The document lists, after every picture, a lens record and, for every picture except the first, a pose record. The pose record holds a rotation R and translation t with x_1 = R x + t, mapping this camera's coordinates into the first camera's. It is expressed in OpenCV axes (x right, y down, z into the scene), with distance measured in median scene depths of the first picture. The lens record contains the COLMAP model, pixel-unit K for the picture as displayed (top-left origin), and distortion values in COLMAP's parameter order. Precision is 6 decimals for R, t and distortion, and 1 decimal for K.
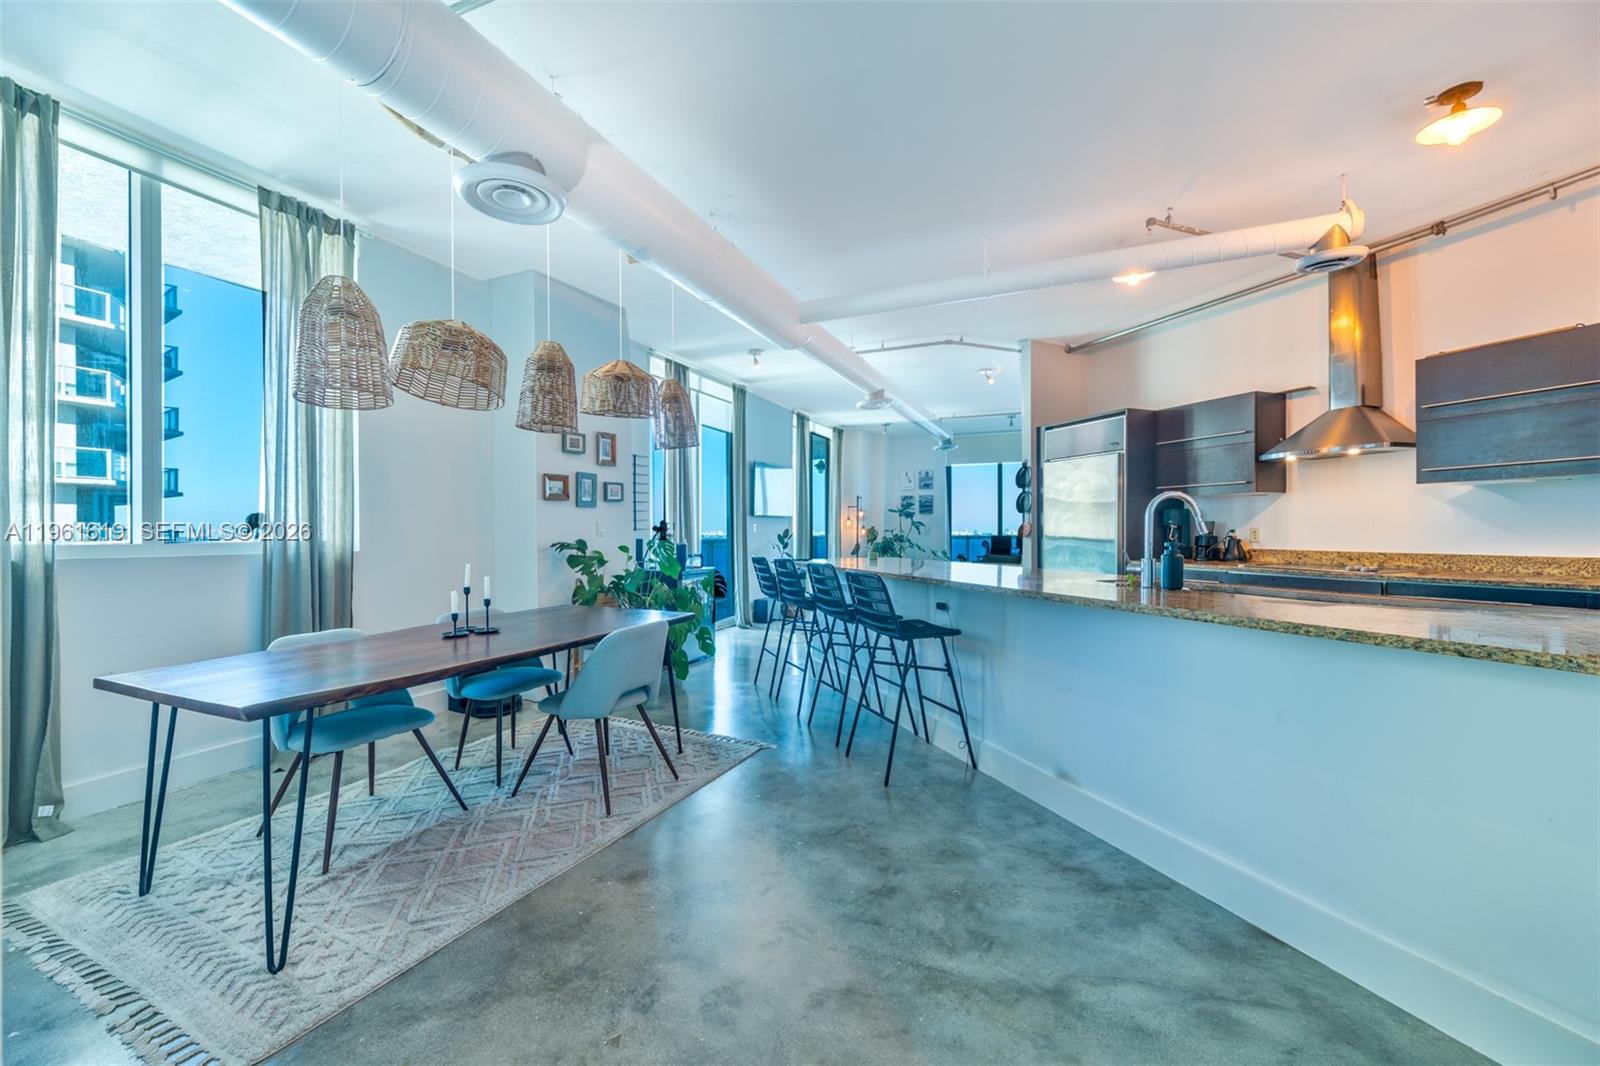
lens RADIAL K [[637.8, 0, 800.0], [0, 637.8, 533.0], [0, 0, 1]] dist [0.000474, -0.000197]
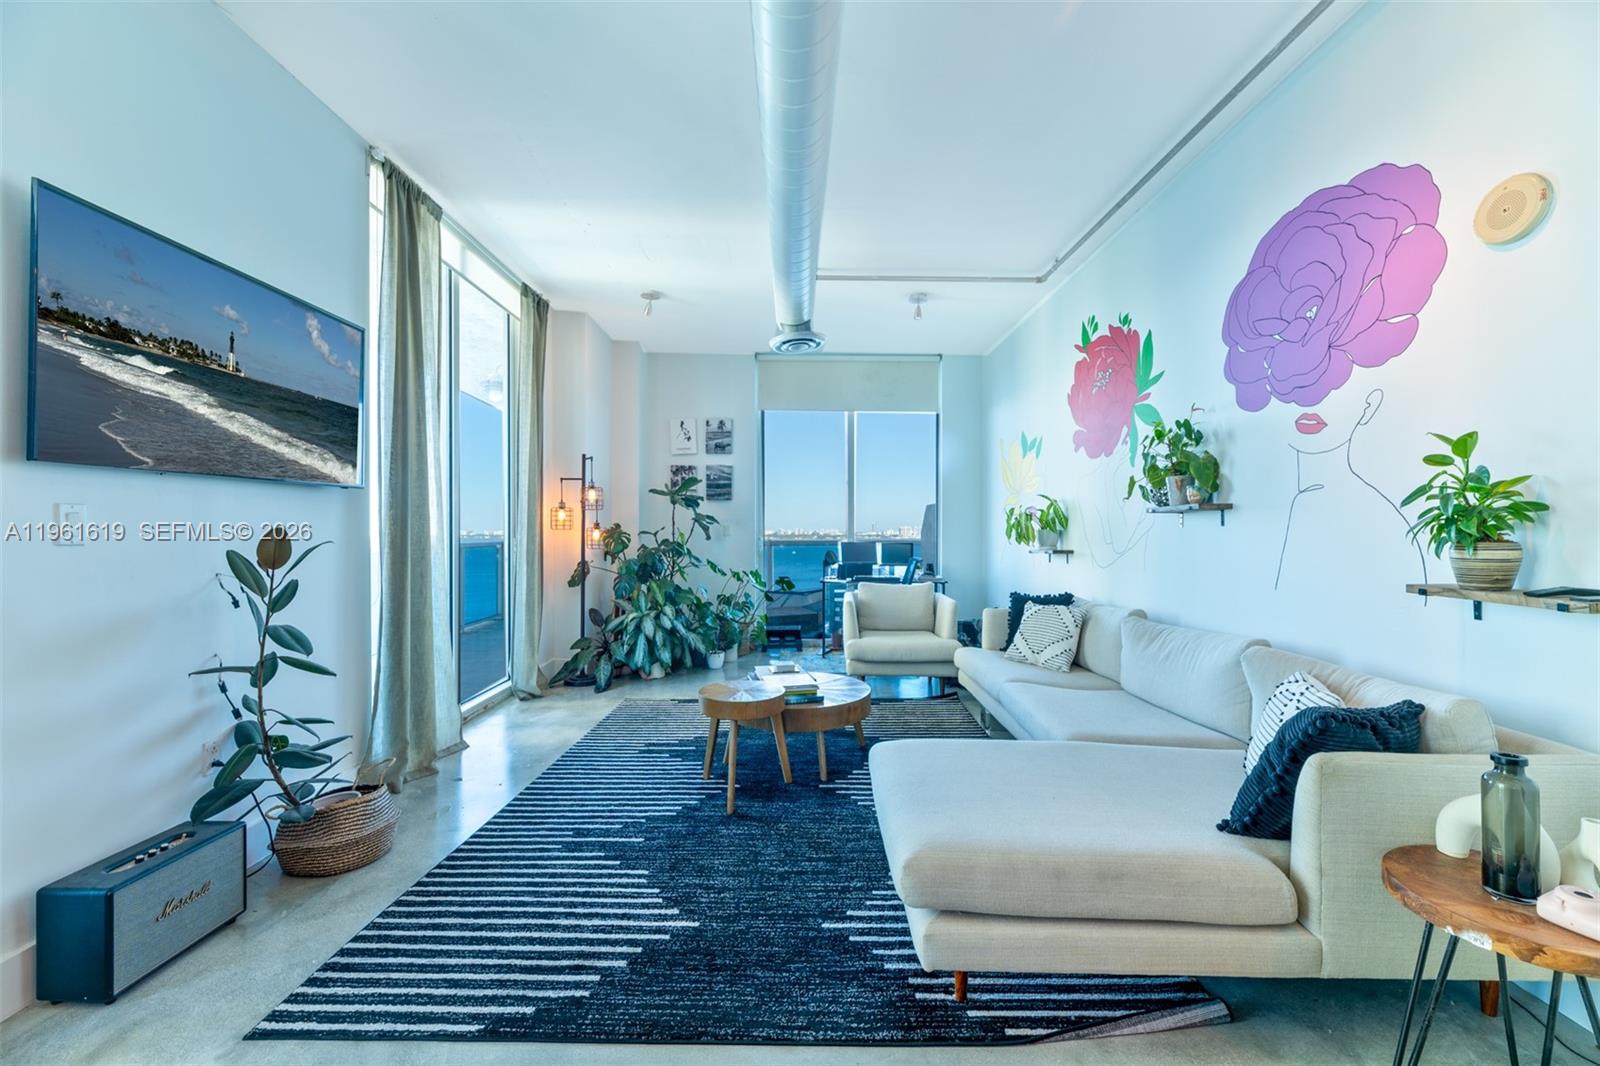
lens RADIAL K [[637.8, 0, 800.0], [0, 637.8, 533.0], [0, 0, 1]] dist [0.000474, -0.000197]
pose [[0.911666, -0.000433, 0.410932, 0.042495], [0.000550, 1.000000, -0.000165, -0.003325], [-0.410932, 0.000376, 0.911666, 0.500330]]
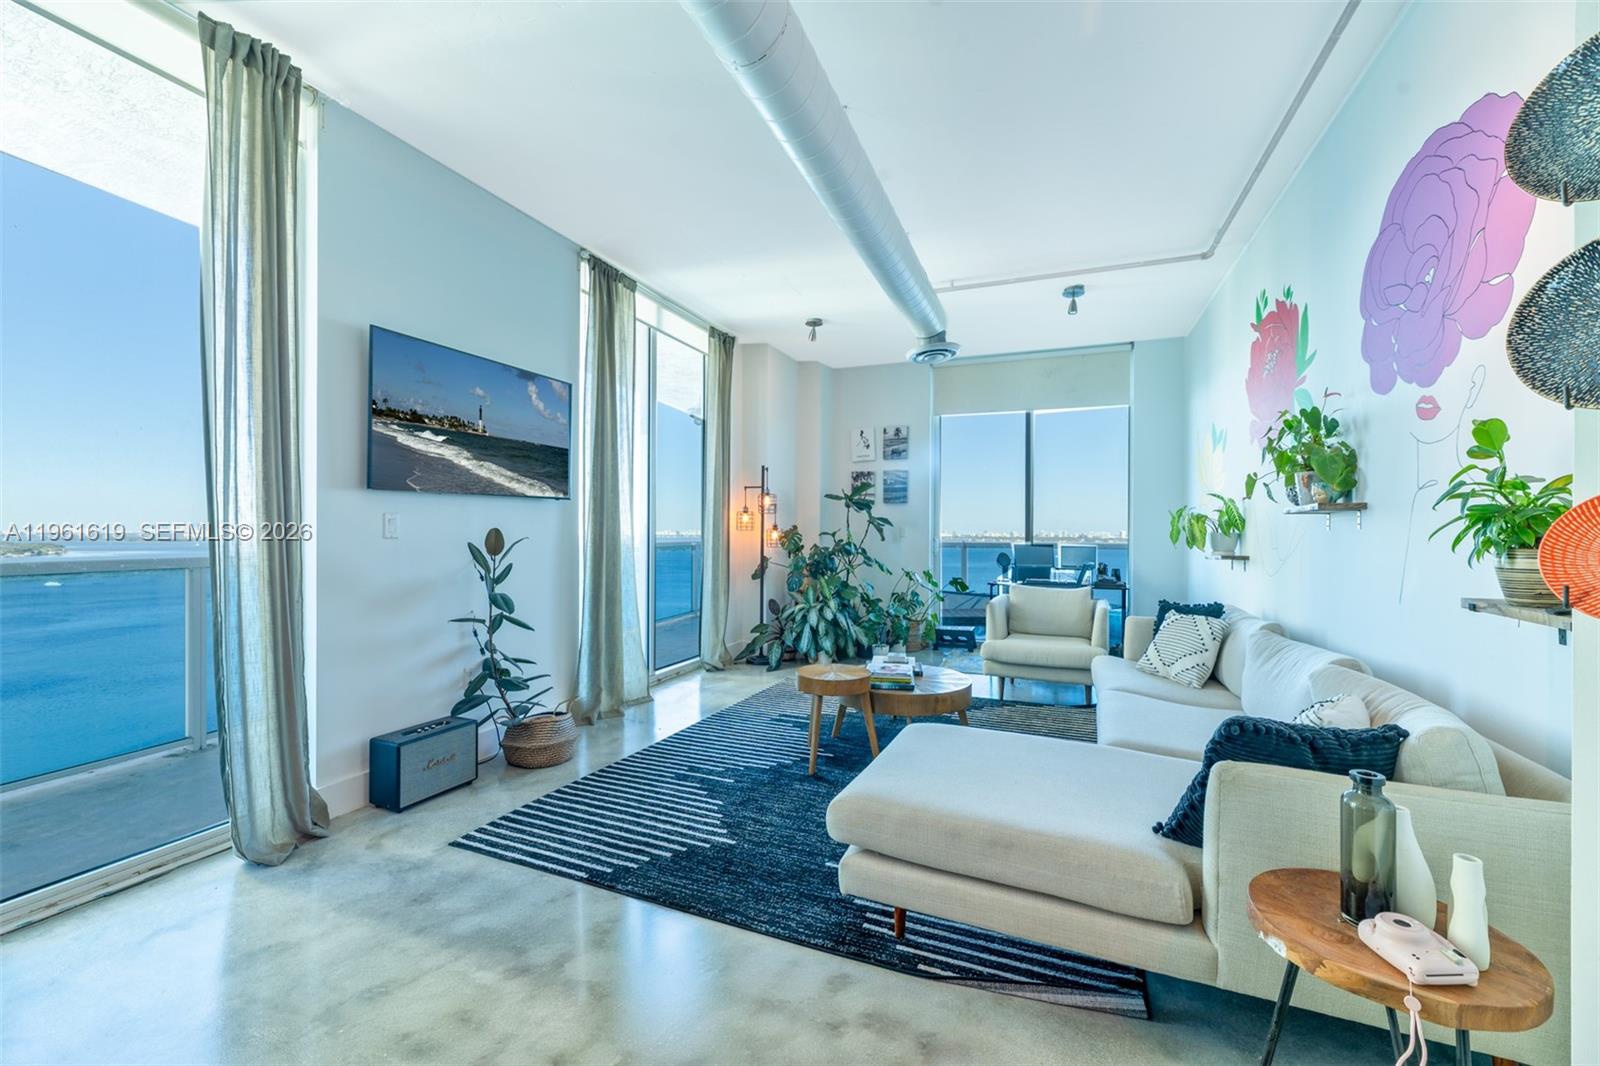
lens RADIAL K [[637.8, 0, 800.0], [0, 637.8, 533.0], [0, 0, 1]] dist [0.000474, -0.000197]
pose [[0.999558, 0.006210, 0.029066, 0.100191], [-0.006163, 0.999980, -0.001681, -0.003157], [-0.029076, 0.001501, 0.999576, 0.453104]]
